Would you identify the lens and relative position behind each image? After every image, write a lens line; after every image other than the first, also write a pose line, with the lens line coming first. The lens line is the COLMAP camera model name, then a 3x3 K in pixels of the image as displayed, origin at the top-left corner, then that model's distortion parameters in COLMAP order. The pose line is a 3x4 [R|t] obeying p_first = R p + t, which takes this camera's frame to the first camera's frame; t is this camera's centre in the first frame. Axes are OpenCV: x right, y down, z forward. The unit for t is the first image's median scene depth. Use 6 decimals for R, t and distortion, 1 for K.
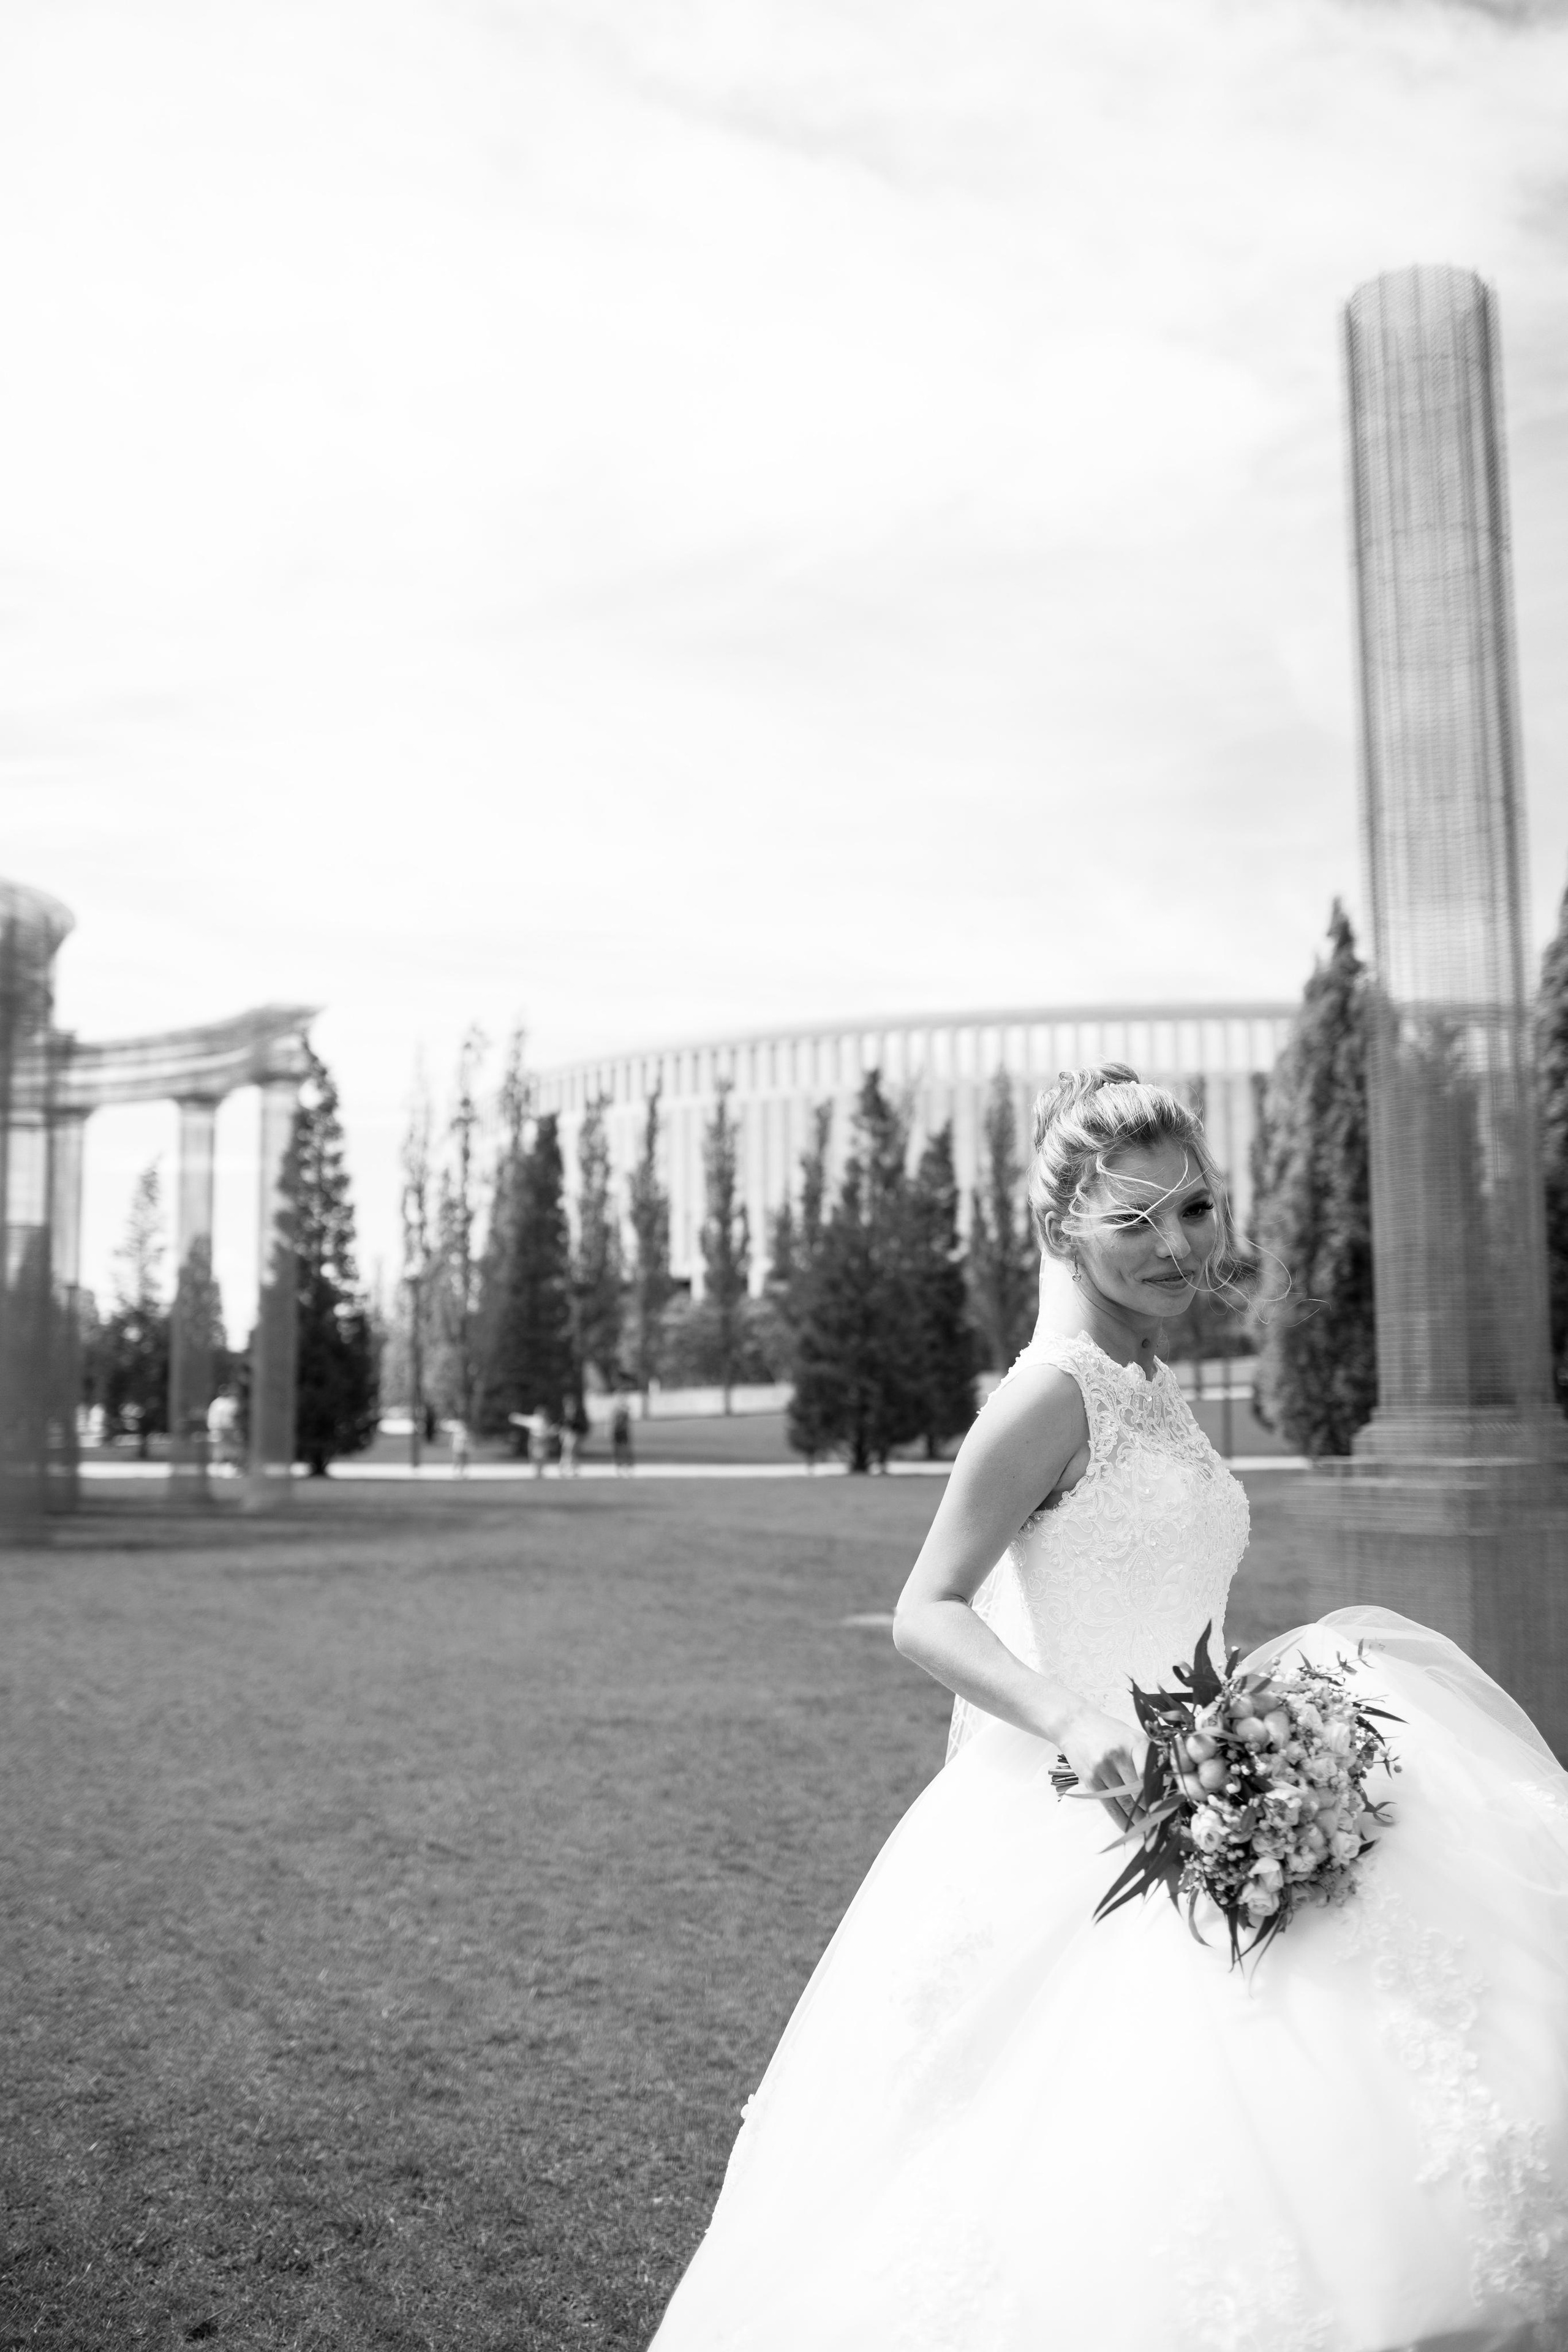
lens RADIAL K [[2423.0, 0, 783.5], [0, 2423.0, 1179.4], [0, 0, 1]] dist [-0.052281, 0.044925]
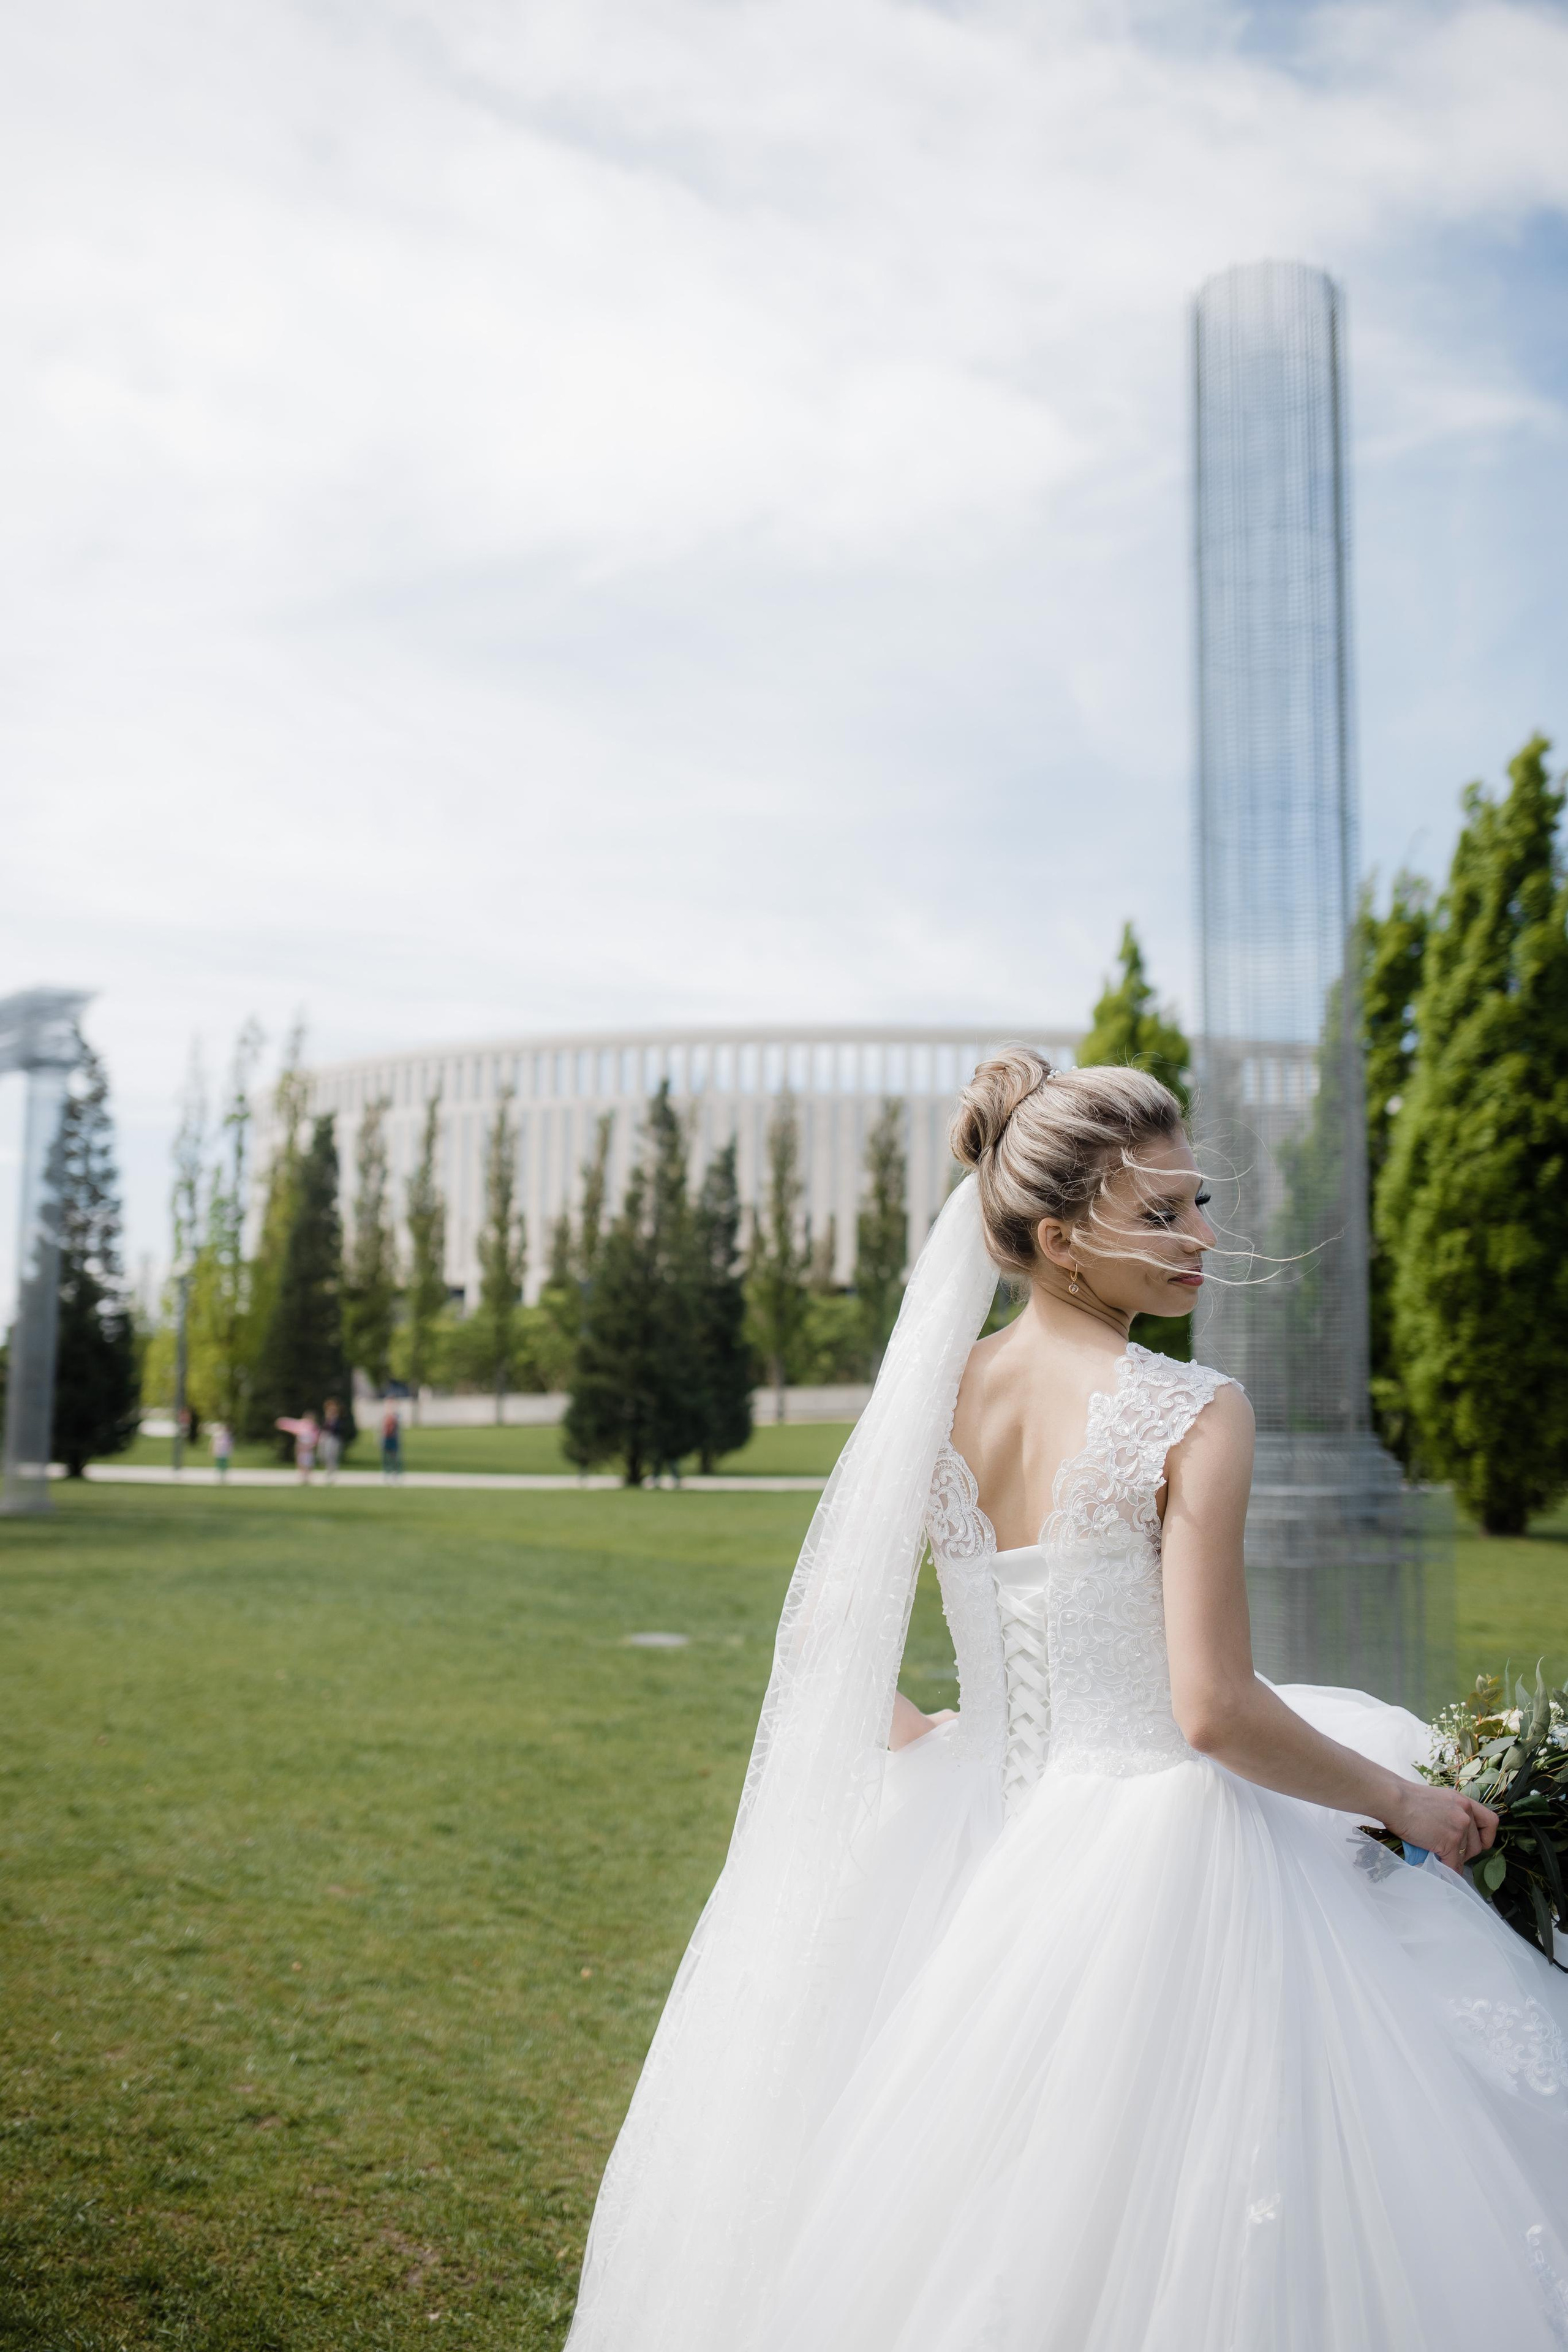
lens RADIAL K [[2423.0, 0, 783.5], [0, 2423.0, 1179.4], [0, 0, 1]] dist [-0.052281, 0.044925]
pose [[0.995323, 0.031990, 0.091150, -0.003755], [-0.031462, 0.999479, -0.007221, 0.002512], [-0.091334, 0.004320, 0.995811, 0.023467]]
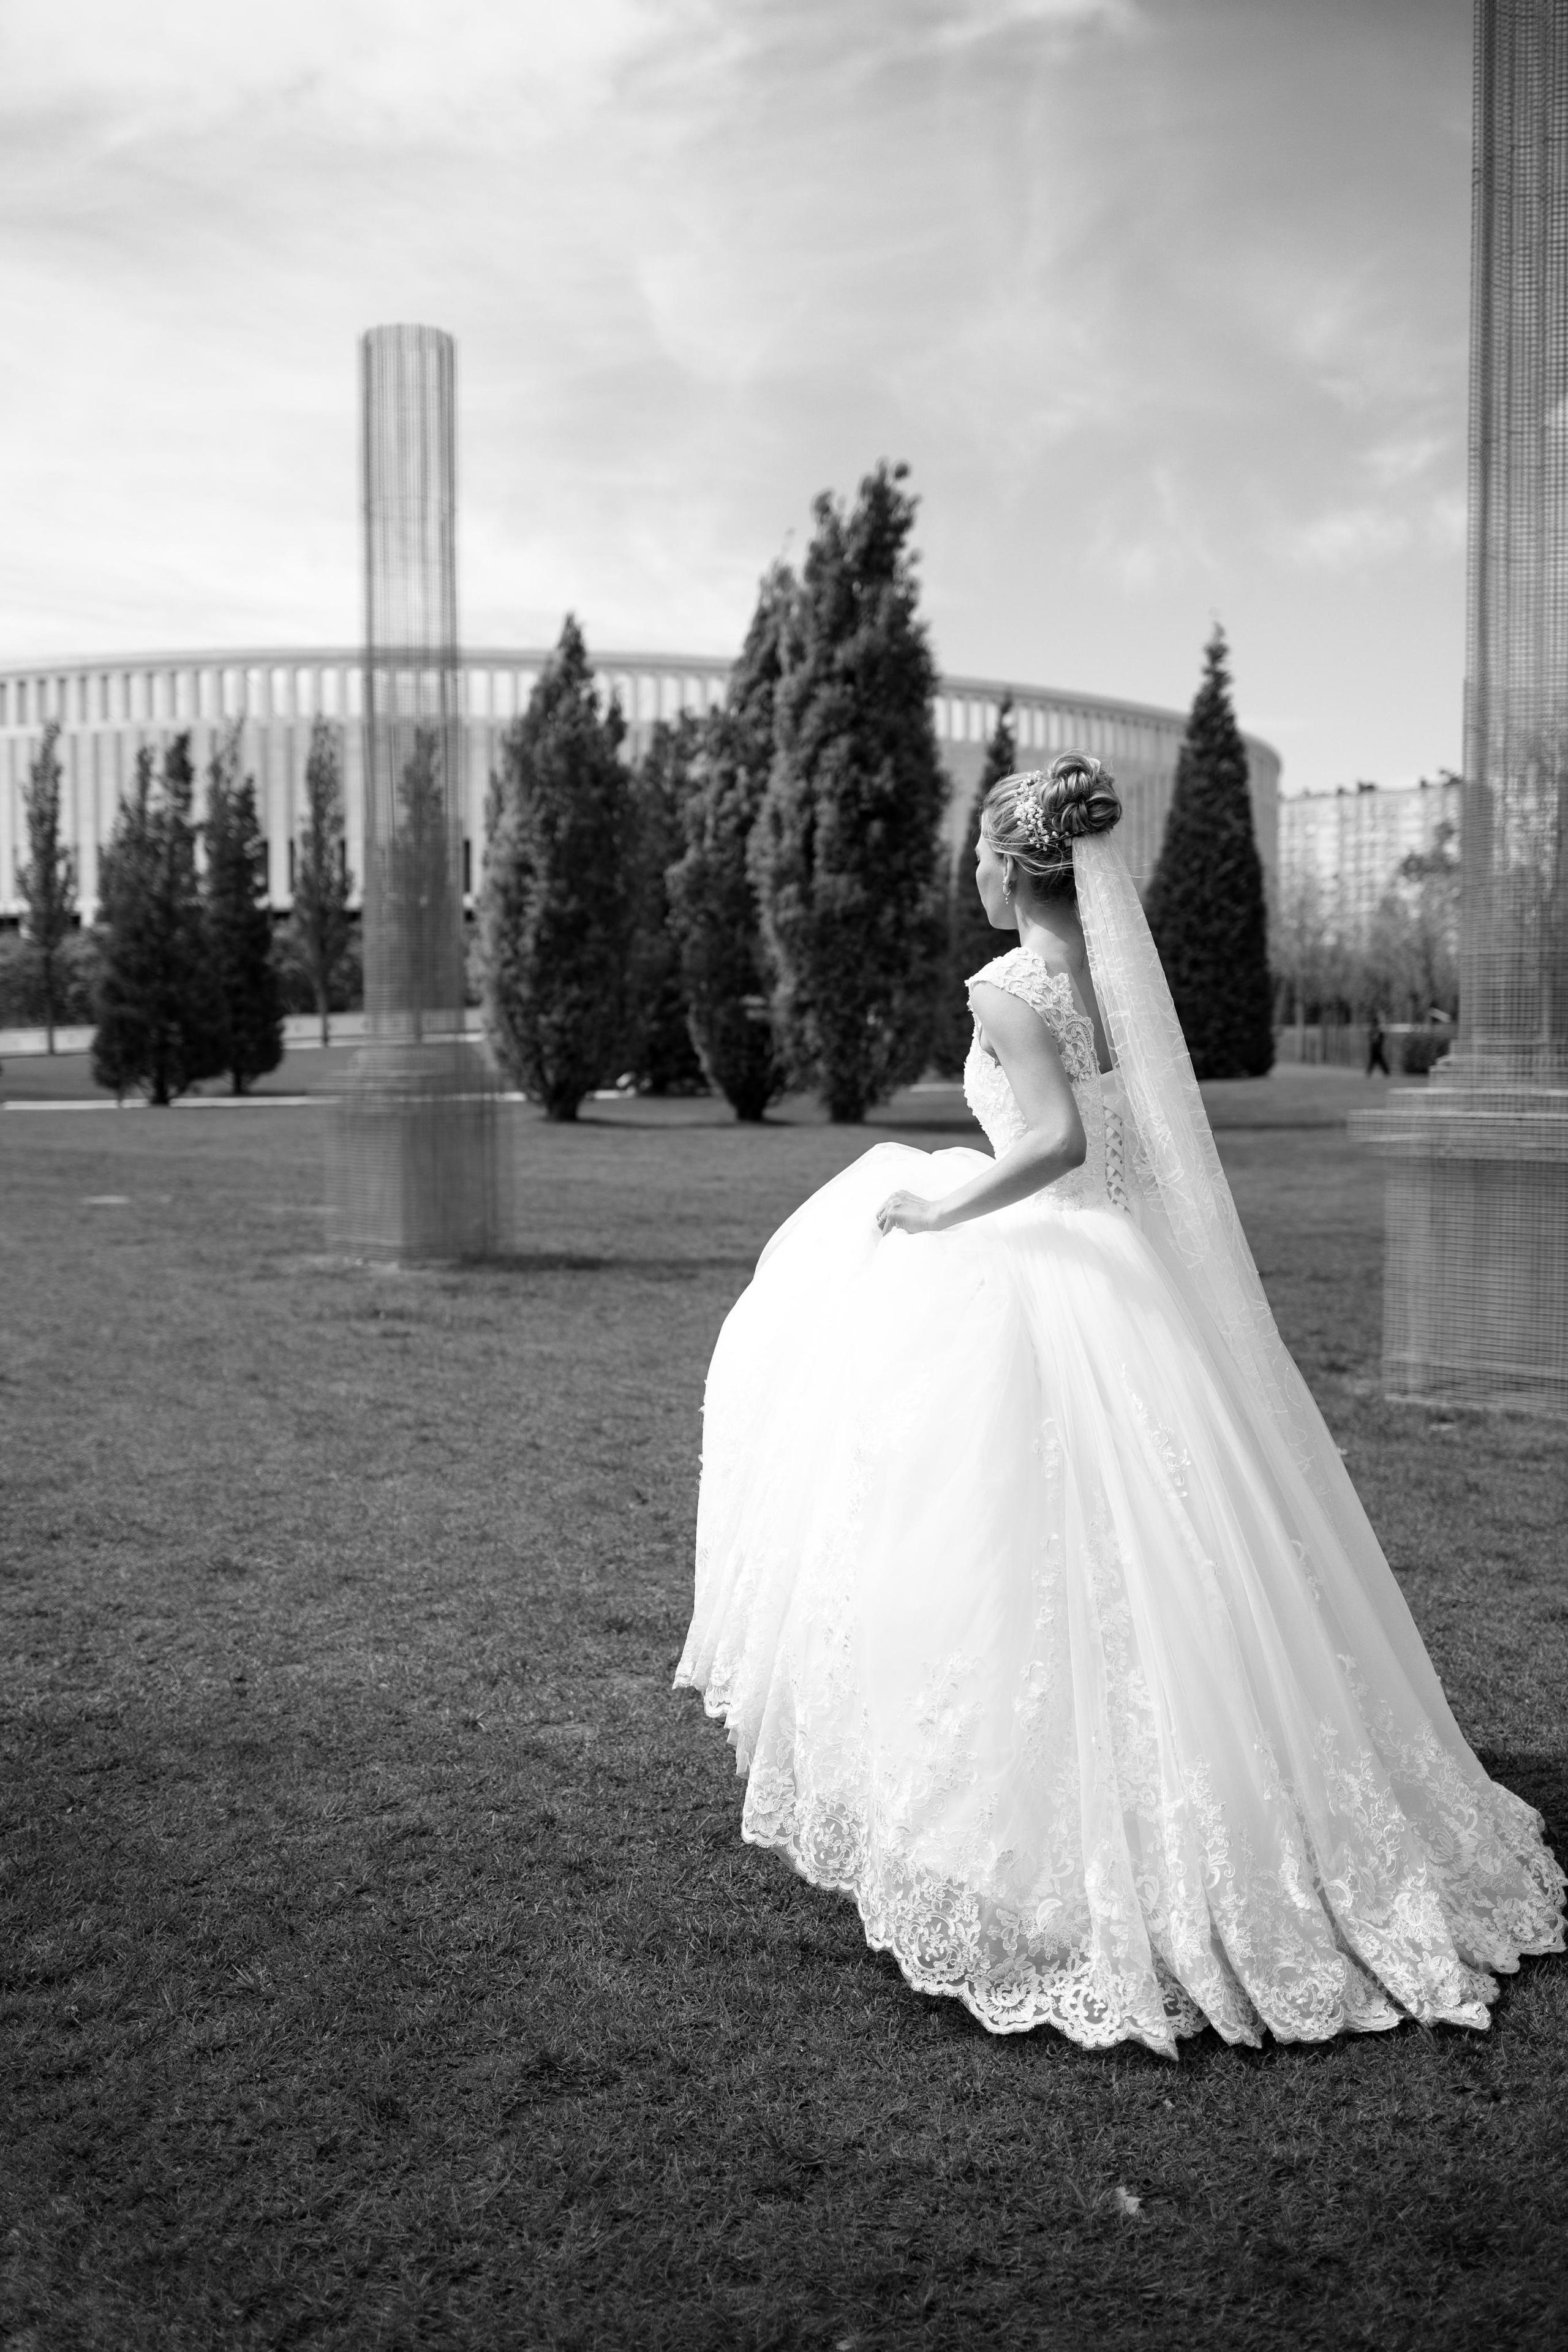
lens RADIAL K [[2463.1, 0, 715.4], [0, 2463.1, 1172.9], [0, 0, 1]] dist [-0.017746, 0.001251]
pose [[0.972912, -0.009195, 0.230992, 0.041616], [-0.024108, 0.989725, 0.140938, -0.028503], [-0.229914, -0.142690, 0.962694, -0.323099]]
